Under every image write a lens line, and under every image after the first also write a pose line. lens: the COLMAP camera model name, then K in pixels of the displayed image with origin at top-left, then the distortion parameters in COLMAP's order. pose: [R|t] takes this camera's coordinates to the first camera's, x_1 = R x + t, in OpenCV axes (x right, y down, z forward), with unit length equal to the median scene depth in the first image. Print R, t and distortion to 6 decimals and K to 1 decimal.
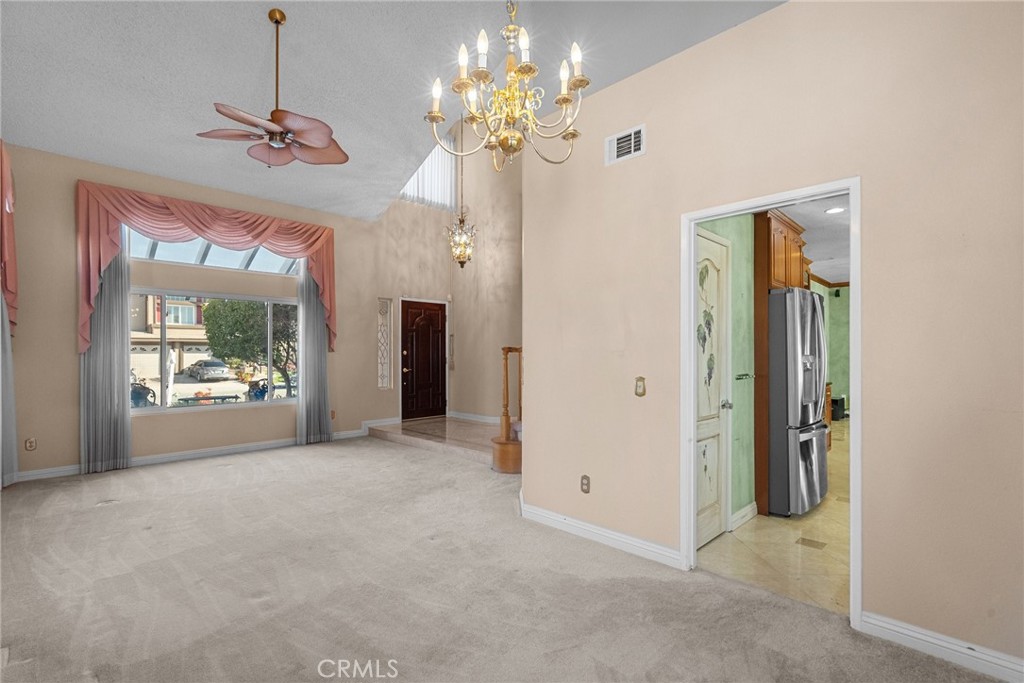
lens RADIAL K [[468.0, 0, 511.4], [0, 468.0, 353.9], [0, 0, 1]] dist [-0.001868, -0.000199]
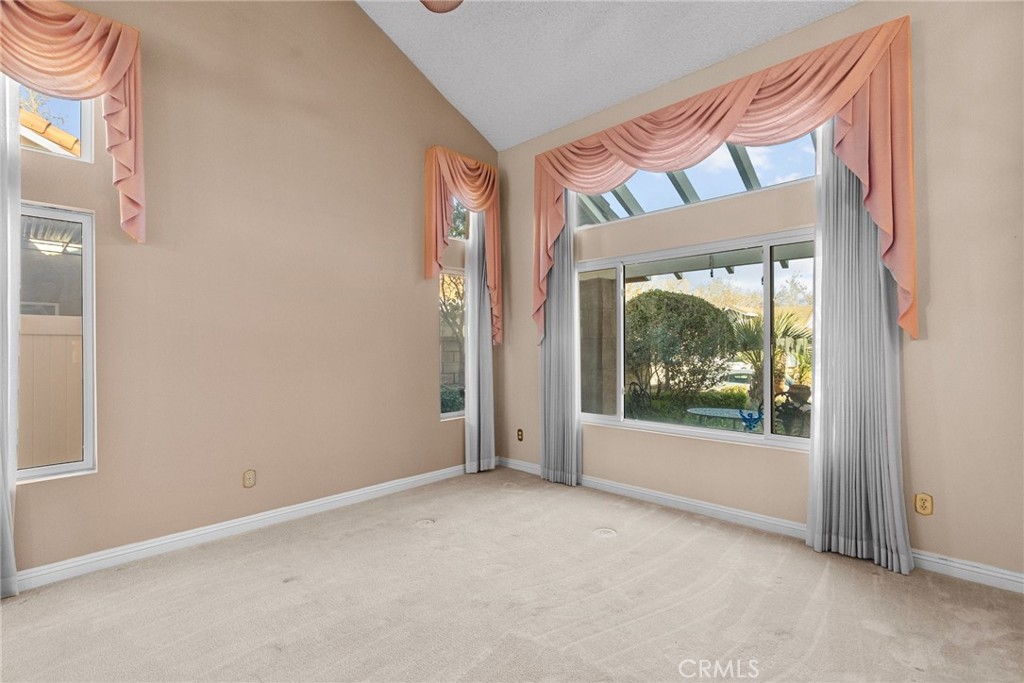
lens RADIAL K [[465.1, 0, 512.3], [0, 465.1, 344.8], [0, 0, 1]] dist [-0.000358, 0.001019]
pose [[0.031898, -0.001676, -0.999490, -0.010394], [0.002601, 0.999995, -0.001594, -0.000611], [0.999488, -0.002549, 0.031902, 0.619182]]
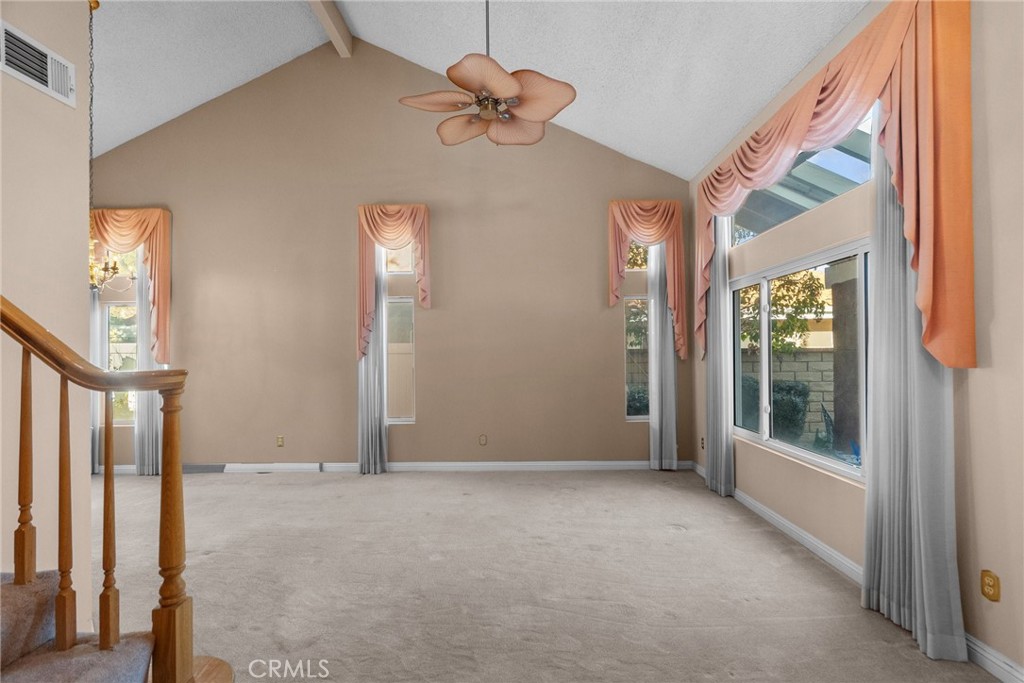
lens RADIAL K [[462.7, 0, 516.6], [0, 462.7, 349.6], [0, 0, 1]] dist [-0.000450, 0.000370]
pose [[-0.708350, 0.006117, -0.705835, 0.025959], [0.011385, 0.999931, -0.002760, -0.017707], [0.705770, -0.009990, -0.708371, 0.950117]]
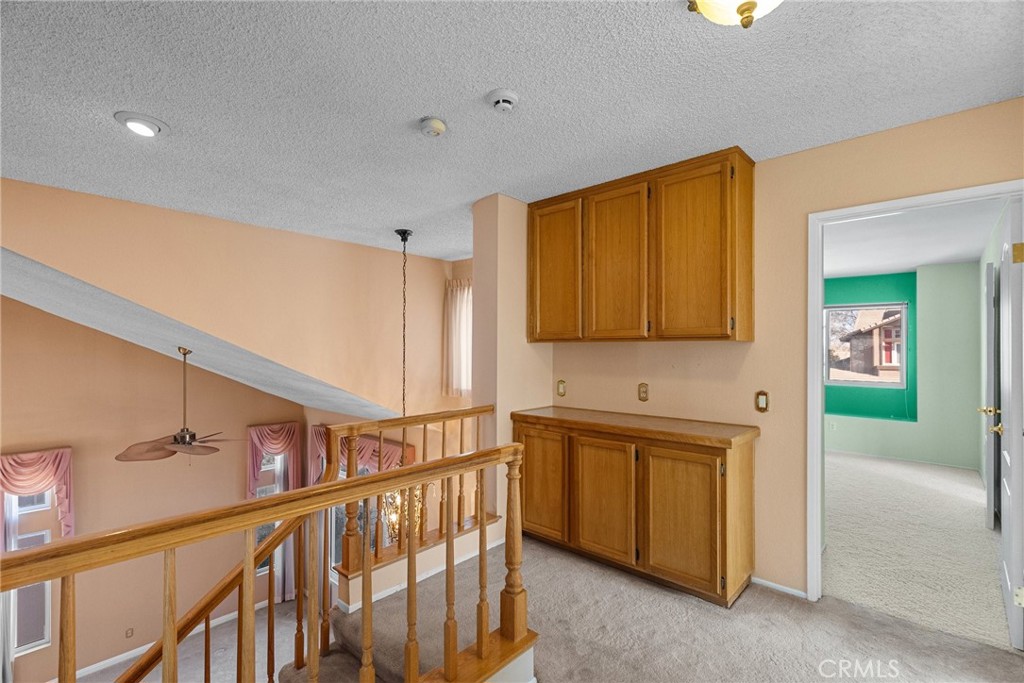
lens RADIAL K [[462.7, 0, 516.6], [0, 462.7, 349.6], [0, 0, 1]] dist [-0.000450, 0.000370]
pose [[0.062336, -0.002873, -0.998051, 0.489581], [-0.001692, 0.999994, -0.002984, -0.426303], [0.998054, 0.001875, 0.062331, 1.079609]]
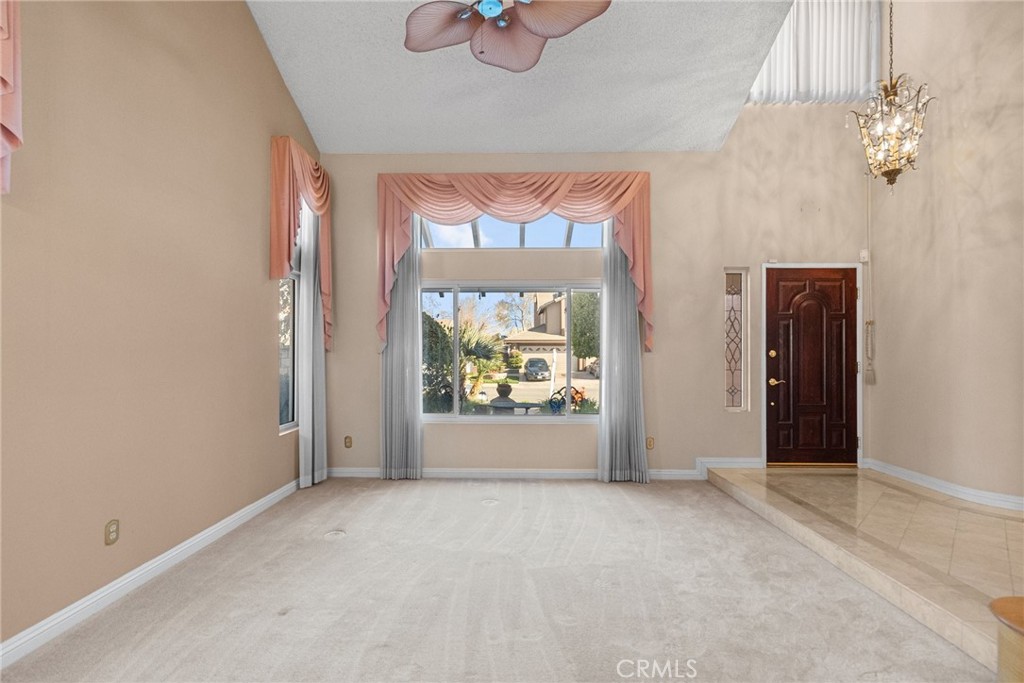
lens RADIAL K [[465.6, 0, 509.7], [0, 465.6, 350.9], [0, 0, 1]] dist [-0.001488, 0.000801]
pose [[0.693802, -0.000644, -0.720165, -0.030016], [-0.004069, 0.999980, -0.004813, -0.001862], [0.720154, 0.006270, 0.693786, 0.355349]]
